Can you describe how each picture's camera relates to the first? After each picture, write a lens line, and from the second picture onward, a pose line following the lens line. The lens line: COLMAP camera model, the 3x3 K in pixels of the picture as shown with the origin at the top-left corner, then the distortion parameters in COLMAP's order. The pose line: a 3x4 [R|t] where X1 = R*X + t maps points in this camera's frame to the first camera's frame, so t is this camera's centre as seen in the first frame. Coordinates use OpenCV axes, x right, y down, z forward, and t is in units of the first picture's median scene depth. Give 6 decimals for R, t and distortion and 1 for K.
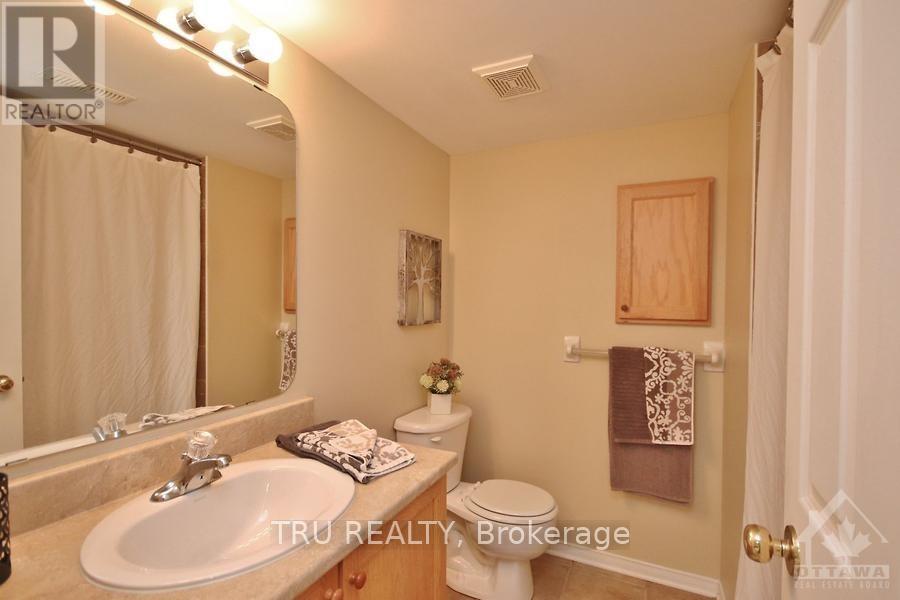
lens RADIAL K [[404.9, 0, 433.1], [0, 404.9, 300.5], [0, 0, 1]] dist [-0.000321, -0.000010]
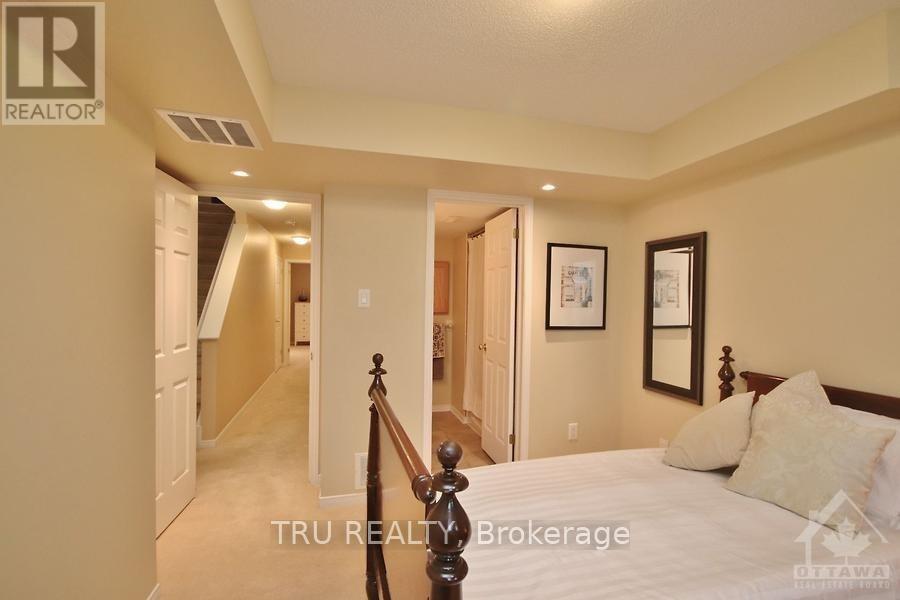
lens RADIAL K [[404.9, 0, 433.1], [0, 404.9, 300.5], [0, 0, 1]] dist [-0.000321, -0.000010]
pose [[0.999998, 0.001764, 0.000141, 0.458795], [-0.001764, 0.999997, 0.001656, -0.032277], [-0.000138, -0.001656, 0.999999, -1.461241]]
